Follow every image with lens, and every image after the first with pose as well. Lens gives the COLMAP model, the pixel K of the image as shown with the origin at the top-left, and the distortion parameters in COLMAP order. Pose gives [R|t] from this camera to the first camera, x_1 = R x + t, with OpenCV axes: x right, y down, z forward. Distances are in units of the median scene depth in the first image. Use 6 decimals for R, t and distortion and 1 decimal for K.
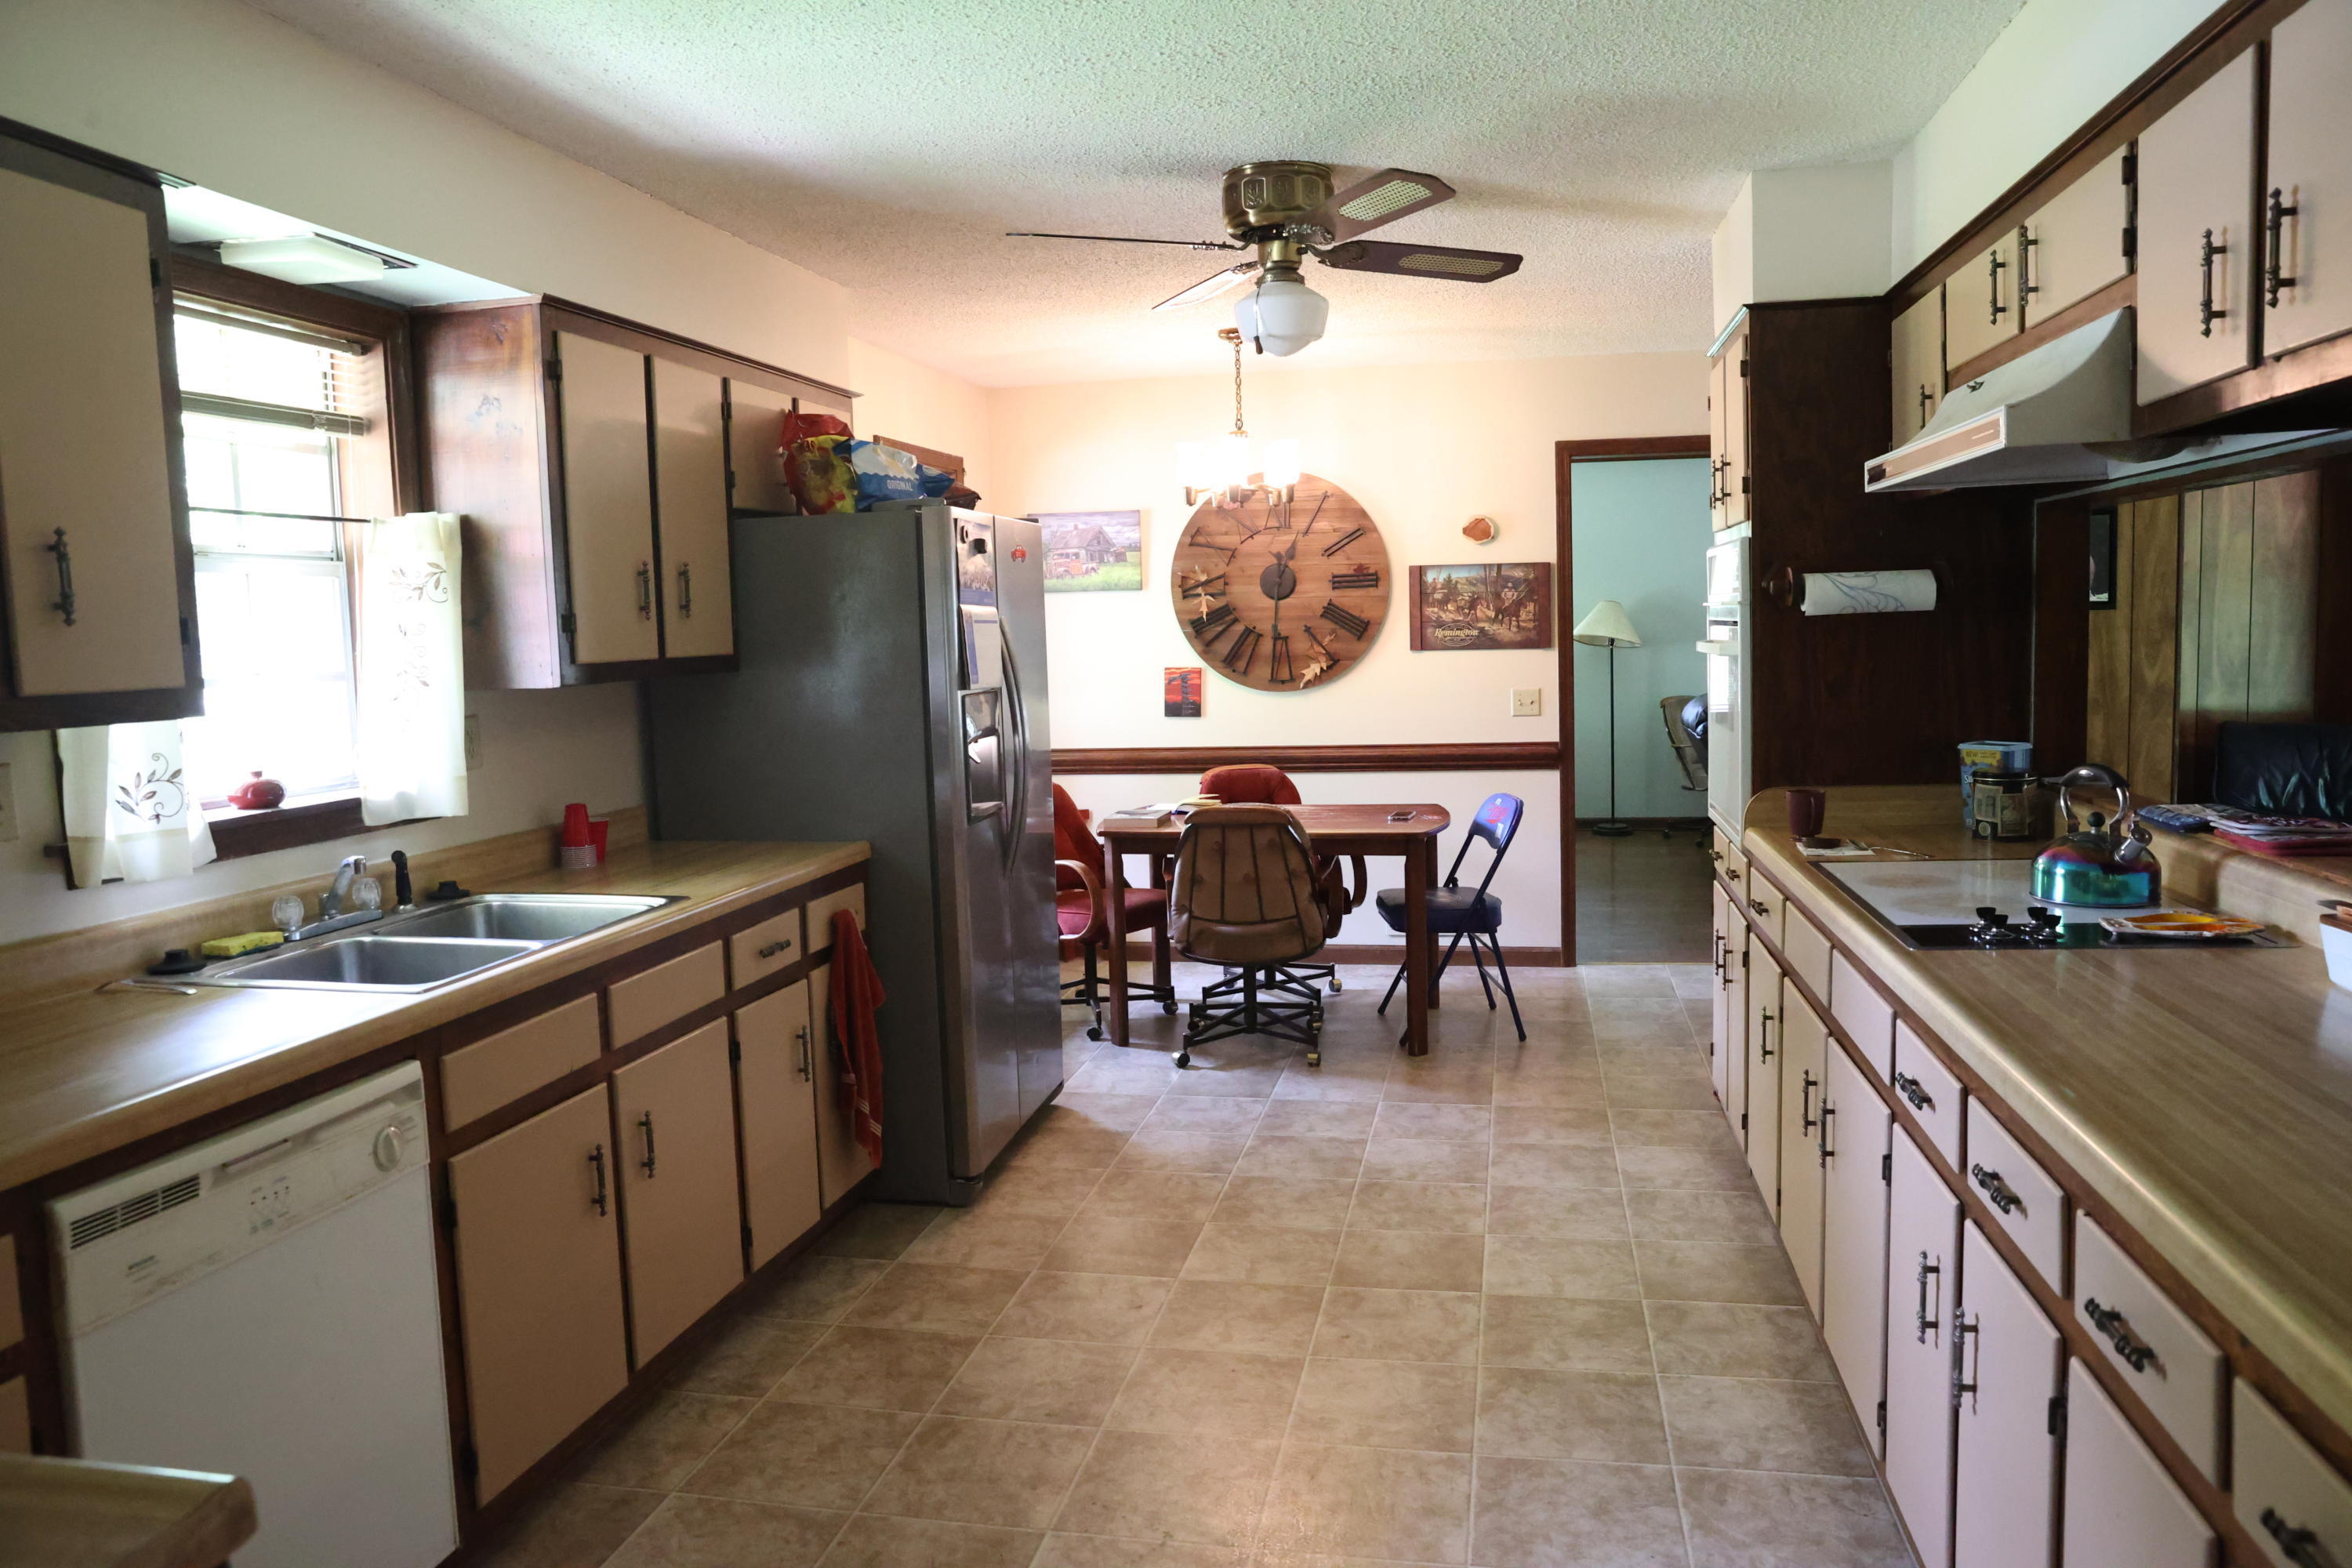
lens RADIAL K [[1650.9, 0, 1176.0], [0, 1650.9, 784.0], [0, 0, 1]] dist [-0.035752, 0.001416]
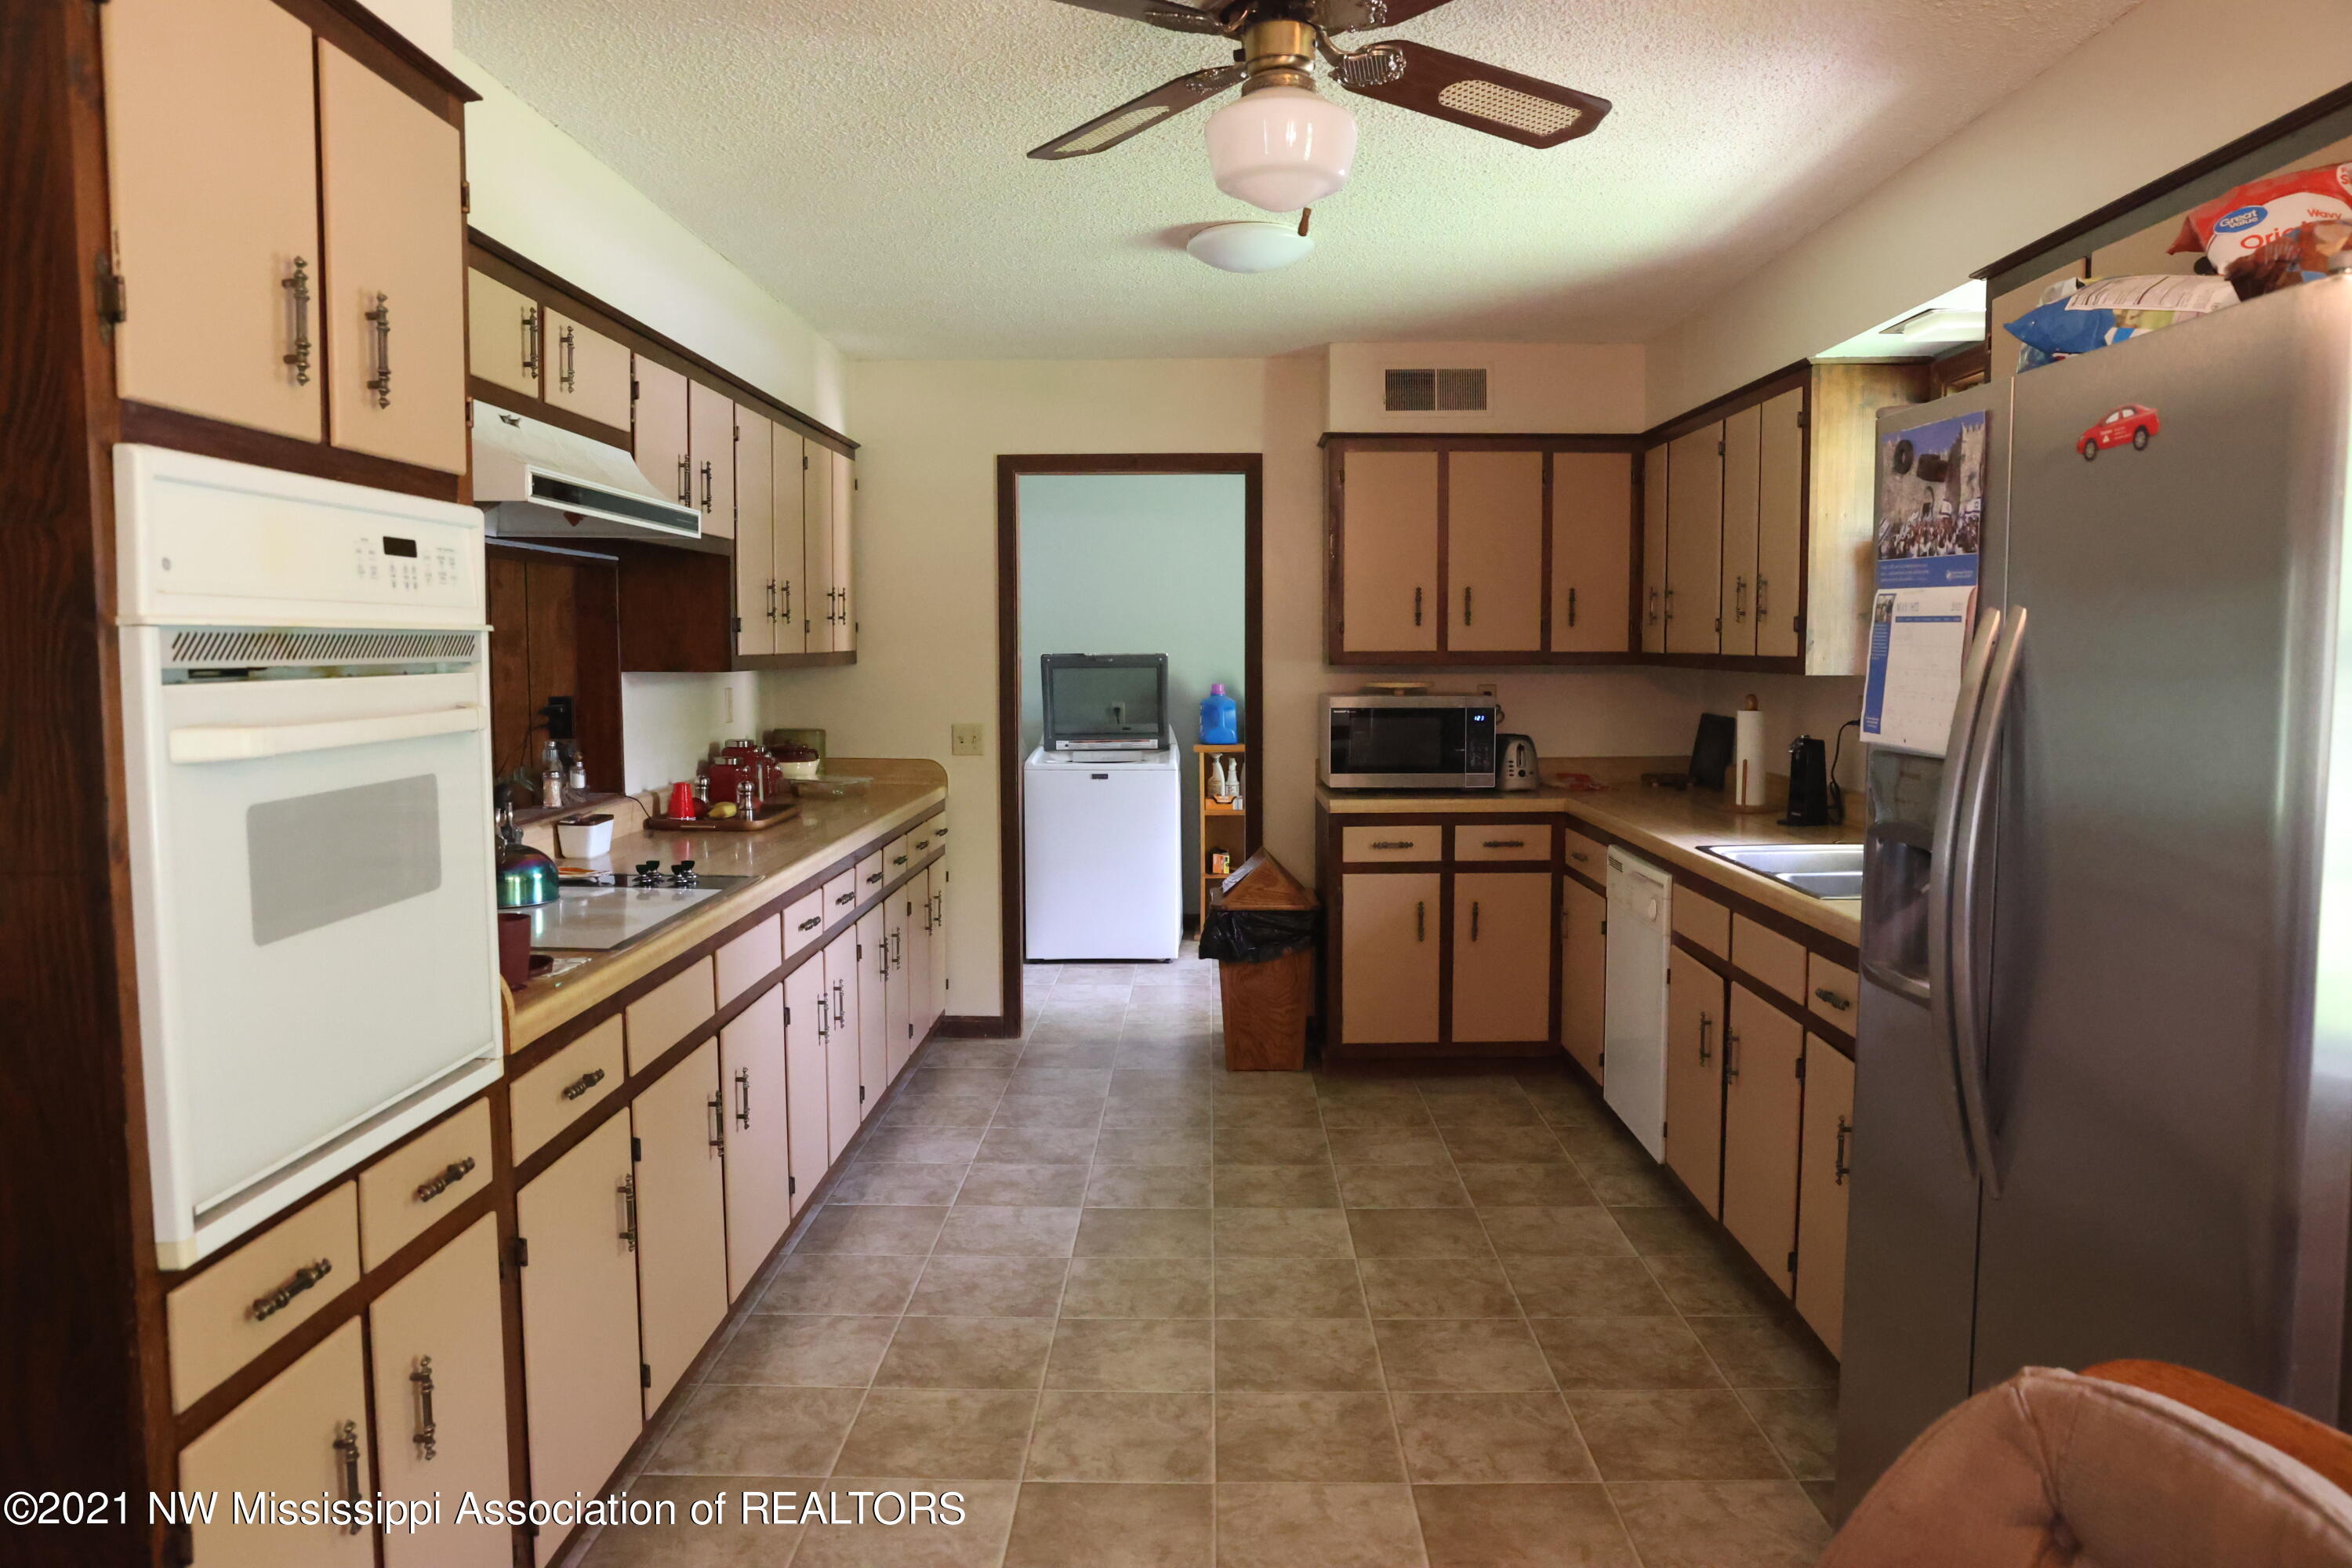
lens RADIAL K [[1650.9, 0, 1176.0], [0, 1650.9, 784.0], [0, 0, 1]] dist [-0.035752, 0.001416]
pose [[-0.982891, 0.047651, -0.177918, 0.269284], [0.014485, 0.982962, 0.183239, -0.192345], [0.183619, 0.177526, -0.966834, 1.953357]]
